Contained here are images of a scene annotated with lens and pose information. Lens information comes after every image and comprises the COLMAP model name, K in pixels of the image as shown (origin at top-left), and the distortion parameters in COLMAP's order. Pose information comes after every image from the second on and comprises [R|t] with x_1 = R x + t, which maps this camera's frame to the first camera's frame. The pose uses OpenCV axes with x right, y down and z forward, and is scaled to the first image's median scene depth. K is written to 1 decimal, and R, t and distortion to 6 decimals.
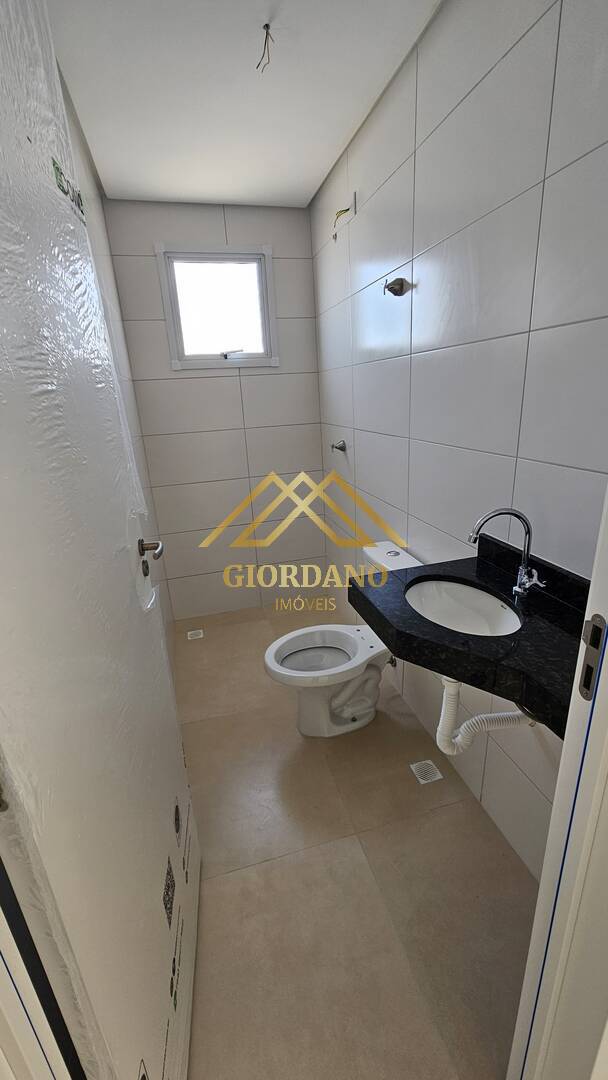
lens RADIAL K [[446.9, 0, 304.0], [0, 446.9, 540.0], [0, 0, 1]] dist [0.022526, -0.000057]
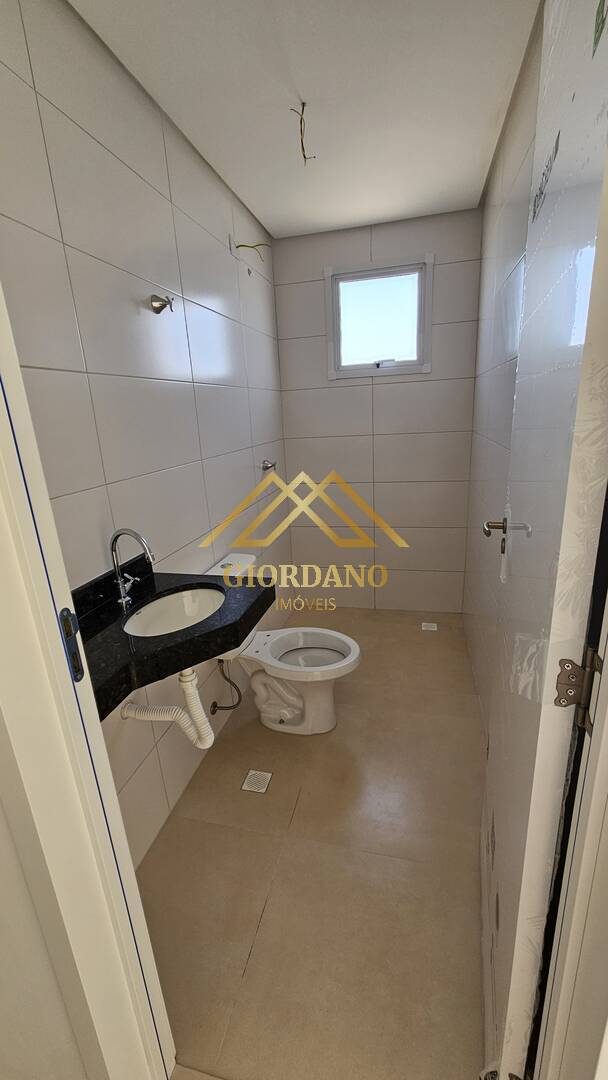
lens RADIAL K [[439.8, 0, 304.0], [0, 439.8, 540.0], [0, 0, 1]] dist [-0.000534, 0.000087]
pose [[0.874457, 0.144577, -0.463057, 0.216530], [-0.144719, 0.988838, 0.035444, -0.020098], [0.463013, 0.036019, 0.885620, 0.032136]]
